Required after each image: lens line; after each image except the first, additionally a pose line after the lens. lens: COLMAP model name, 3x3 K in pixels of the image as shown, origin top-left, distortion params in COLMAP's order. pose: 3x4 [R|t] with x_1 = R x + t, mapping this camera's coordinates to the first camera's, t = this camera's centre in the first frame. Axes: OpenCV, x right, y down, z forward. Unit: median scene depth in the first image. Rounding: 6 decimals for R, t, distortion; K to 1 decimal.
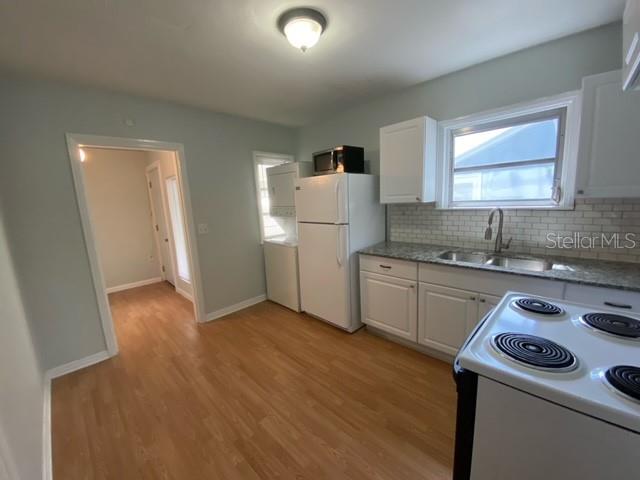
lens RADIAL K [[260.2, 0, 320.0], [0, 260.2, 240.0], [0, 0, 1]] dist [0.027091, -0.021105]
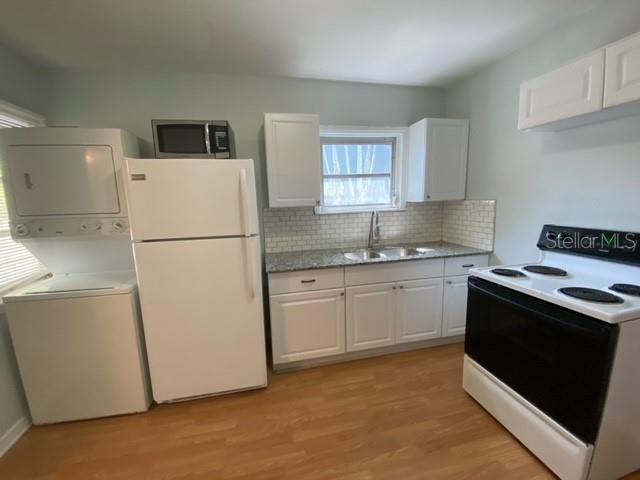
lens RADIAL K [[260.2, 0, 320.0], [0, 260.2, 240.0], [0, 0, 1]] dist [0.027091, -0.021105]
pose [[0.541742, -0.091707, 0.835527, -0.425311], [0.139444, 0.990062, 0.018256, -0.038963], [-0.828897, 0.106619, 0.549146, 0.517627]]
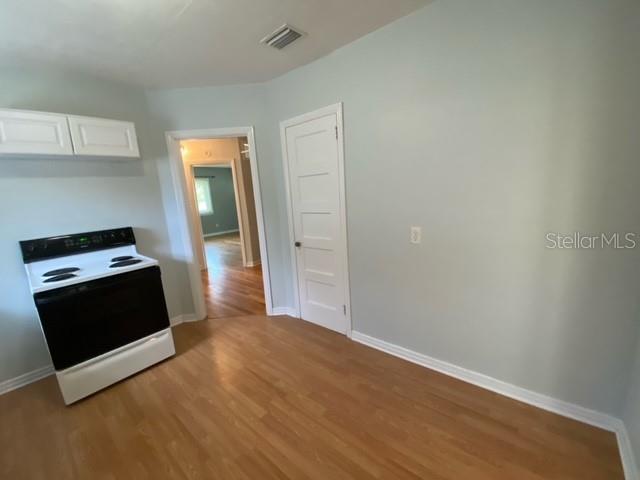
lens RADIAL K [[260.2, 0, 320.0], [0, 260.2, 240.0], [0, 0, 1]] dist [0.027091, -0.021105]
pose [[-0.989883, 0.129198, -0.058644, -0.337336], [0.101190, 0.932576, 0.346500, -0.175381], [0.099457, 0.337060, -0.936215, 1.279917]]
